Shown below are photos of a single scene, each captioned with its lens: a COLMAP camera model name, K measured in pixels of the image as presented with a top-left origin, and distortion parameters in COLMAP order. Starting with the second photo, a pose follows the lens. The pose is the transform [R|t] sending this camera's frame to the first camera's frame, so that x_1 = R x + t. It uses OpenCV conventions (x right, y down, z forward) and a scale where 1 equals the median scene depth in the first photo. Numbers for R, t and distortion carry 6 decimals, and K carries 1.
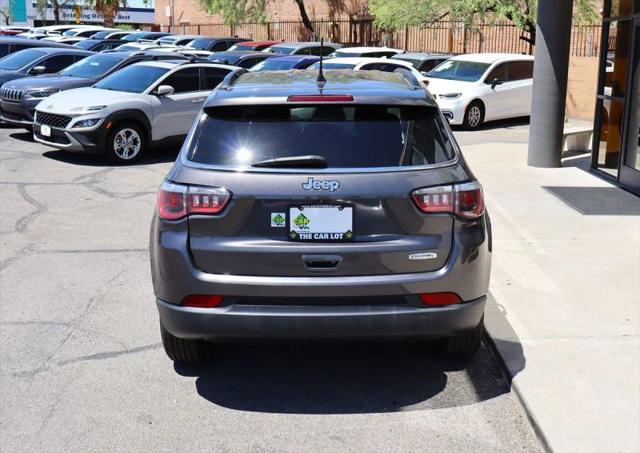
lens RADIAL K [[710.0, 0, 344.5], [0, 710.0, 231.6], [0, 0, 1]] dist [-0.119734, 0.000000]
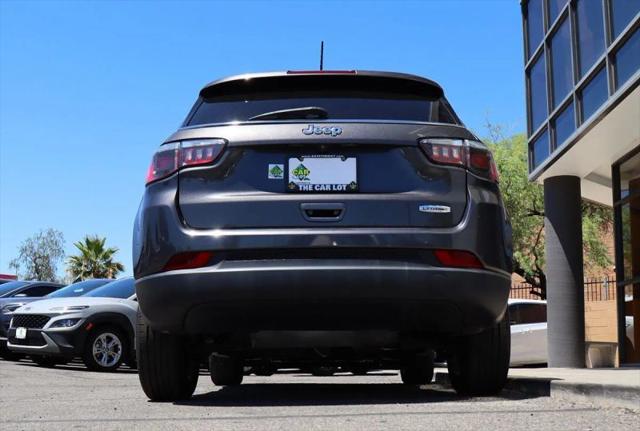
lens RADIAL K [[776.1, 0, 316.5], [0, 776.1, 246.0], [0, 0, 1]] dist [-0.128884, 0.000000]
pose [[0.999420, -0.010906, -0.032256, -0.008128], [-0.001739, 0.929727, -0.368245, 0.395025], [0.034005, 0.368088, 0.929169, 0.087193]]
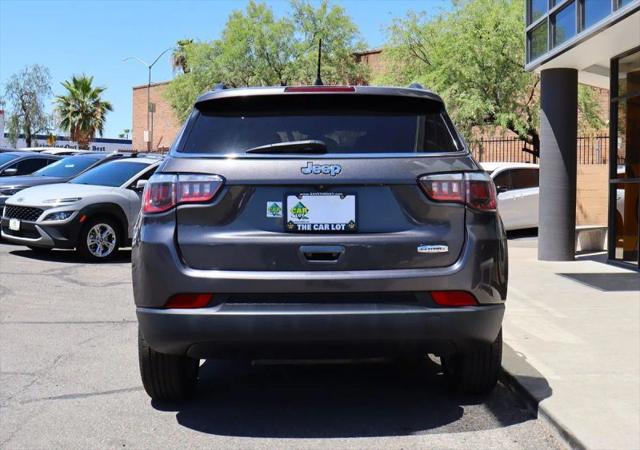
lens RADIAL K [[780.7, 0, 322.5], [0, 780.7, 205.4], [0, 0, 1]] dist [-0.127371, 0.000000]
pose [[0.999868, -0.006633, -0.014836, -0.014238], [0.003240, 0.975951, -0.217966, 0.176388], [0.015925, 0.217889, 0.975844, 0.011262]]
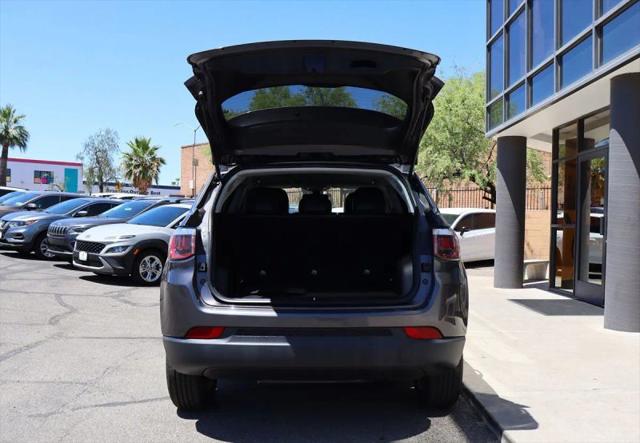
lens RADIAL K [[603.2, 0, 317.6], [0, 603.2, 238.9], [0, 0, 1]] dist [-0.116997, 0.000000]
pose [[0.999520, 0.001152, -0.030968, 0.002045], [-0.007862, 0.976040, -0.217450, 0.141226], [0.029976, 0.217589, 0.975580, 0.062222]]
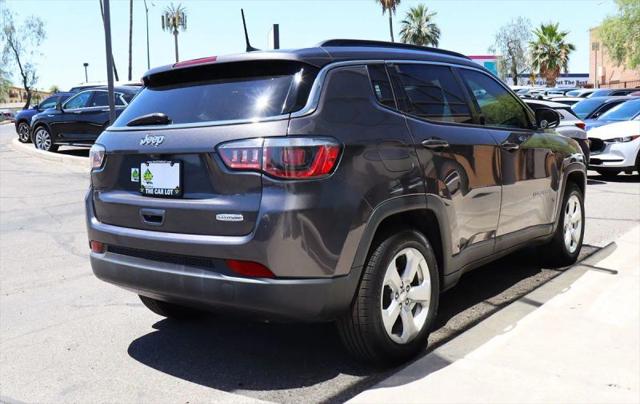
lens RADIAL K [[627.4, 0, 325.8], [0, 627.4, 205.1], [0, 0, 1]] dist [-0.107009, 0.000000]
pose [[0.782990, 0.044419, -0.620446, 0.629002], [-0.107680, 0.992067, -0.064866, 0.051559], [0.612643, 0.117599, 0.781562, 0.400836]]
